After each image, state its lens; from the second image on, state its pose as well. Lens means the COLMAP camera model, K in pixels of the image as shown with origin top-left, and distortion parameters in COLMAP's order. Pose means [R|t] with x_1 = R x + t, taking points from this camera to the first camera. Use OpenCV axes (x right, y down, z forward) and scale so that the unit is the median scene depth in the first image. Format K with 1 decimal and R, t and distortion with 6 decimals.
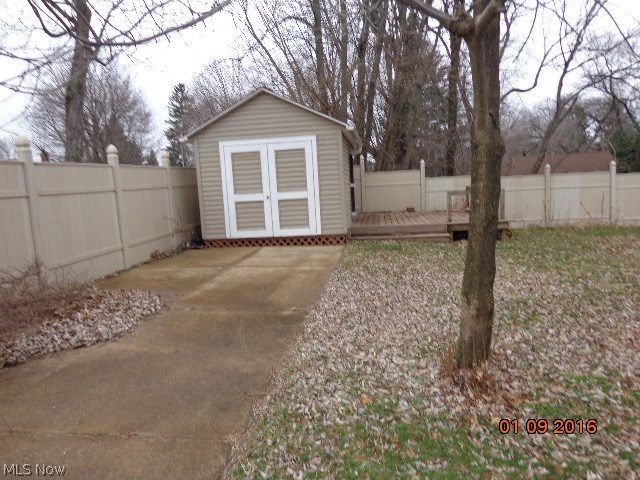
lens RADIAL K [[445.7, 0, 320.0], [0, 445.7, 240.0], [0, 0, 1]] dist [-0.001857, 0.000993]
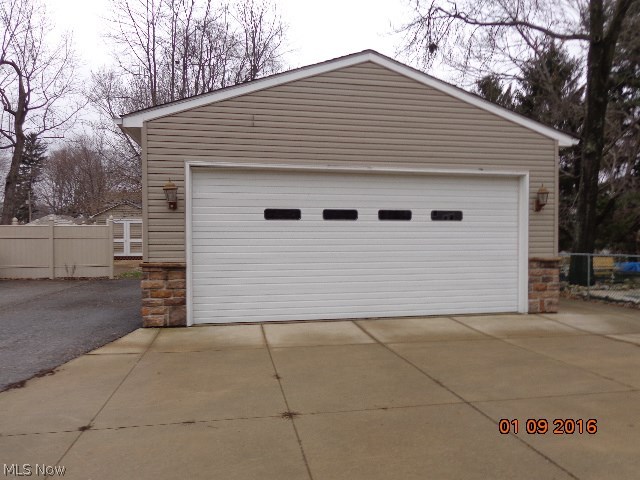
lens RADIAL K [[445.7, 0, 320.0], [0, 445.7, 240.0], [0, 0, 1]] dist [-0.001857, 0.000993]
pose [[0.949002, 0.050039, 0.311273, 0.124408], [-0.011680, 0.992226, -0.123897, 0.174803], [-0.315053, 0.113942, 0.942209, -1.514856]]
